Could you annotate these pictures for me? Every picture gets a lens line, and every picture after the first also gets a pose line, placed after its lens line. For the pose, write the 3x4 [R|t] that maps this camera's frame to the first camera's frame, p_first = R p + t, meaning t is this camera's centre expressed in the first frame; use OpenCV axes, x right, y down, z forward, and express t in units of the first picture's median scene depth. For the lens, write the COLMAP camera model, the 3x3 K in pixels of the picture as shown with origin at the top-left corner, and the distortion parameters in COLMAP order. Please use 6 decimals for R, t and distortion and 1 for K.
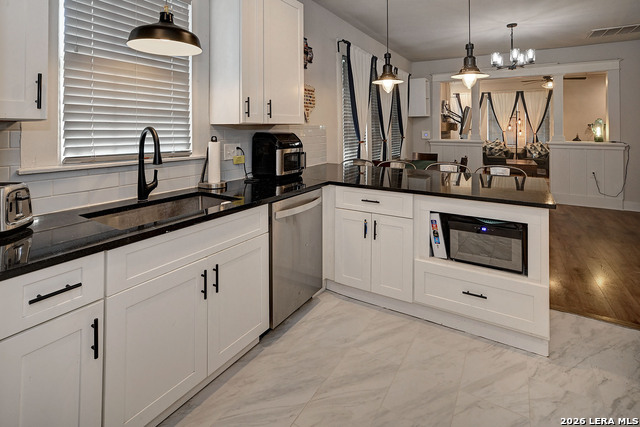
lens RADIAL K [[326.4, 0, 319.8], [0, 326.4, 122.5], [0, 0, 1]] dist [-0.000447, 0.000983]
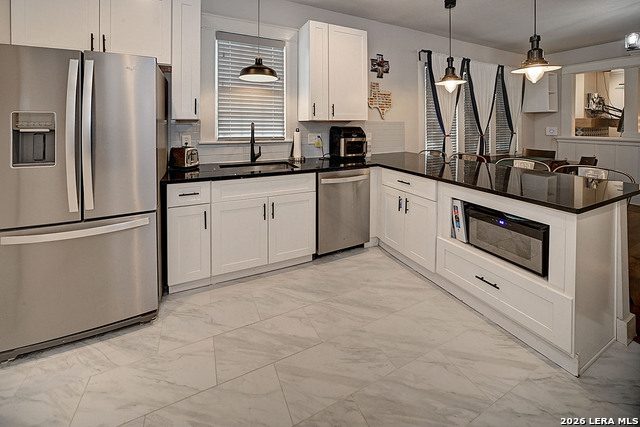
lens RADIAL K [[244.9, 0, 303.0], [0, 244.9, 124.1], [0, 0, 1]] dist [-0.001321, 0.000118]
pose [[0.824297, 0.002115, -0.566154, 0.402246], [0.007848, 0.999854, 0.015161, 0.002355], [0.566104, -0.016940, 0.824160, 0.021101]]
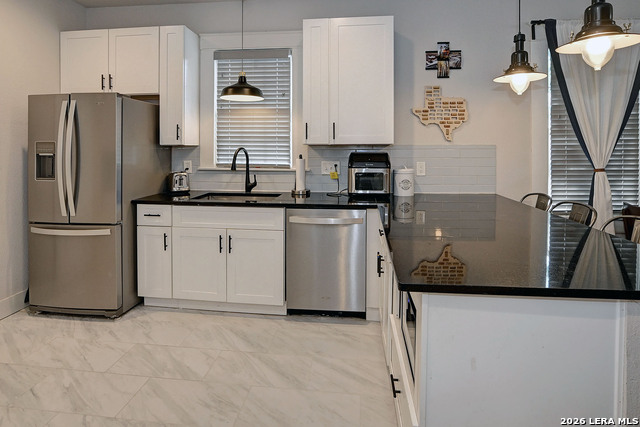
lens RADIAL K [[347.2, 0, 320.9], [0, 347.2, 148.0], [0, 0, 1]] dist [-0.012891, -0.000211]
pose [[0.421905, 0.004200, -0.906630, 1.014297], [0.016813, 0.999781, 0.012455, -0.000228], [0.906484, -0.020498, 0.421742, 0.515449]]
